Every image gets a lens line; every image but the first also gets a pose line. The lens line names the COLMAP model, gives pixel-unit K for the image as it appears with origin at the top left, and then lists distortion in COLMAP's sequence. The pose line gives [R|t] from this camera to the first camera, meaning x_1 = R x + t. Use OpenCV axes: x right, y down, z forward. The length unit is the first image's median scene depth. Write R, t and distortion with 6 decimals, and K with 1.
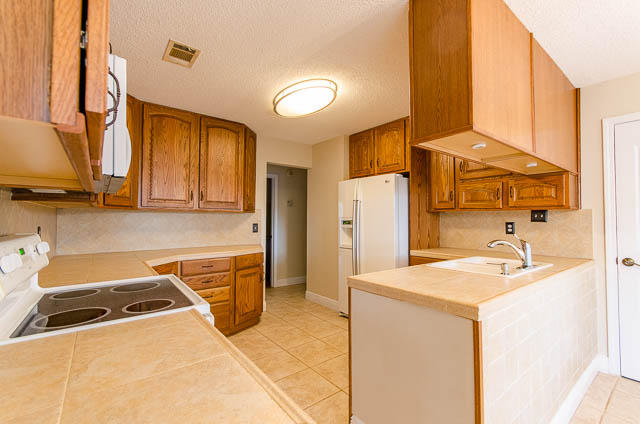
lens RADIAL K [[281.2, 0, 317.6], [0, 281.2, 212.8], [0, 0, 1]] dist [-0.001221, 0.001222]
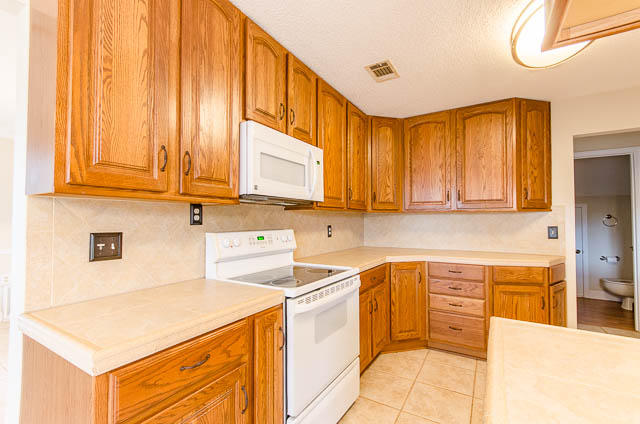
lens RADIAL K [[281.2, 0, 319.0], [0, 281.2, 211.0], [0, 0, 1]] dist [-0.001221, 0.001222]
pose [[0.347519, -0.040884, -0.936781, 0.298835], [0.019040, 0.999151, -0.036543, 0.017281], [0.937480, -0.005137, 0.348002, 0.248588]]
